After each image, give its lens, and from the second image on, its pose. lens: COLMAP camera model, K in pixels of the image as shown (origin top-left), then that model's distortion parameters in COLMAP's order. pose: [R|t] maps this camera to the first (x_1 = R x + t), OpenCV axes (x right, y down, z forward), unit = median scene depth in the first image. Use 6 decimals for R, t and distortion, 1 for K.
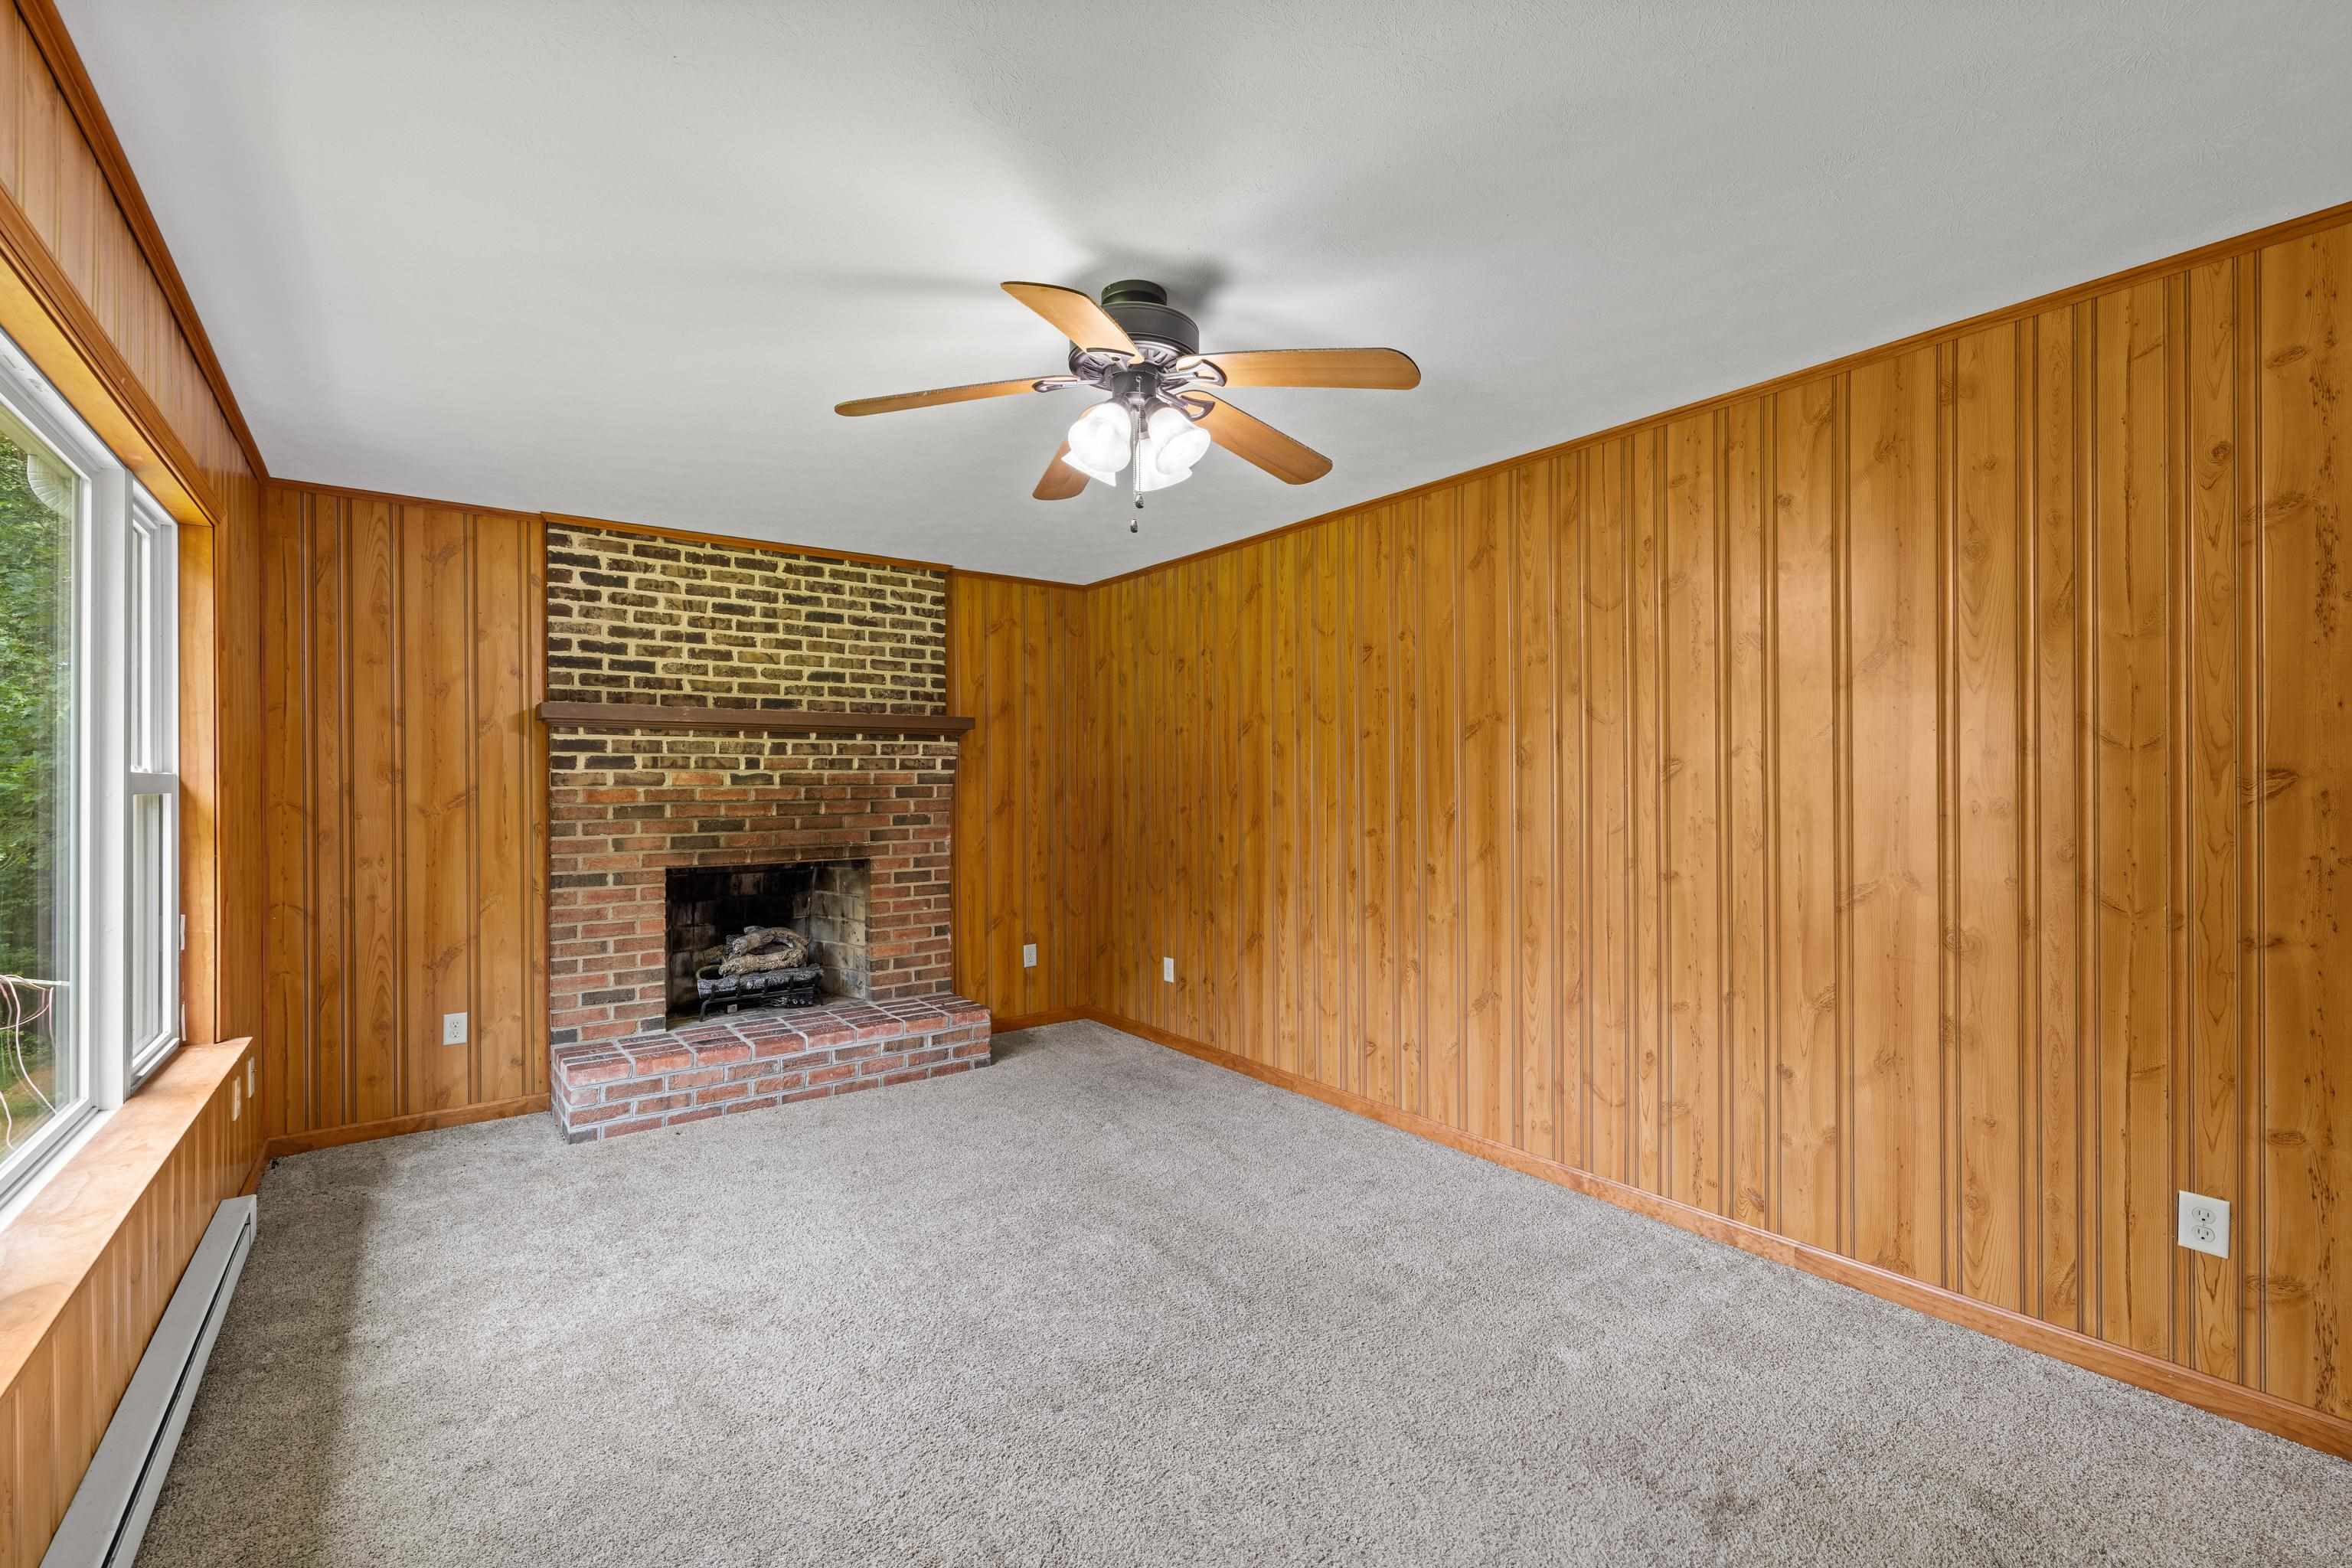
lens RADIAL K [[996.9, 0, 1176.3], [0, 996.9, 776.6], [0, 0, 1]] dist [0.000870, -0.000115]
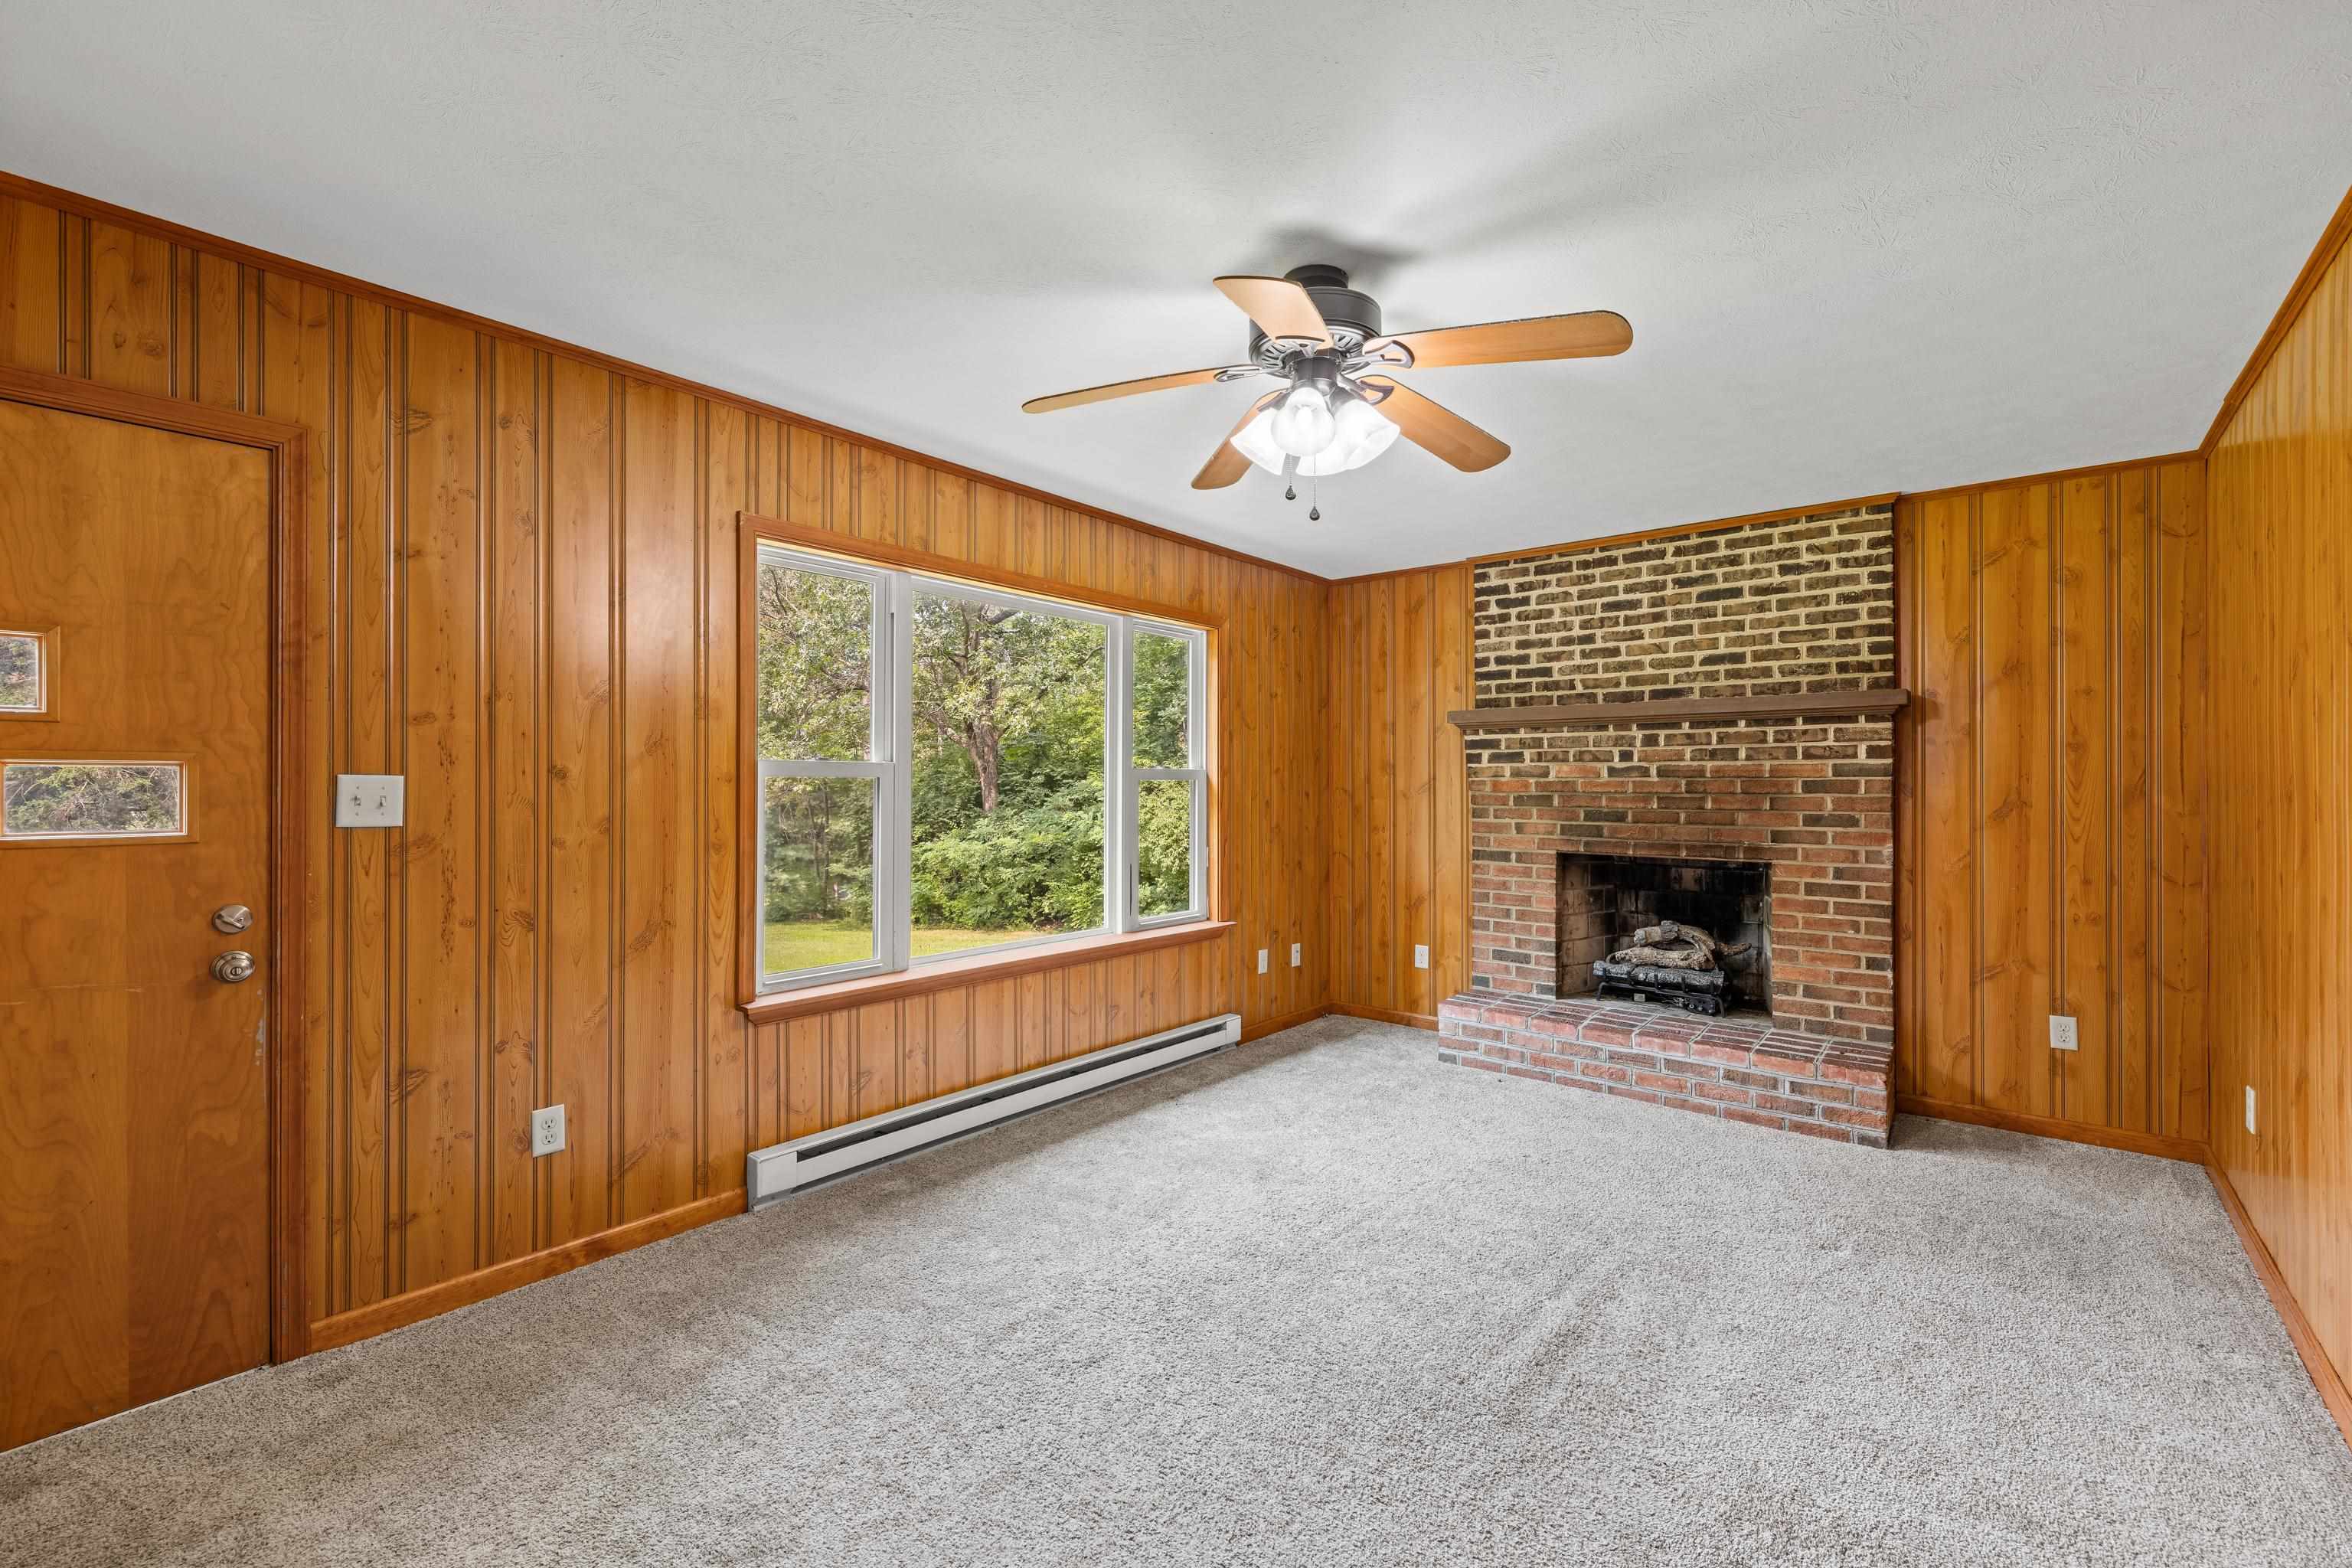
lens RADIAL K [[996.9, 0, 1176.3], [0, 996.9, 776.6], [0, 0, 1]] dist [0.000870, -0.000115]
pose [[0.227970, 0.001645, -0.973667, 0.465660], [0.003722, 0.999990, 0.002561, 0.003686], [0.973661, -0.004208, 0.227961, 0.332637]]
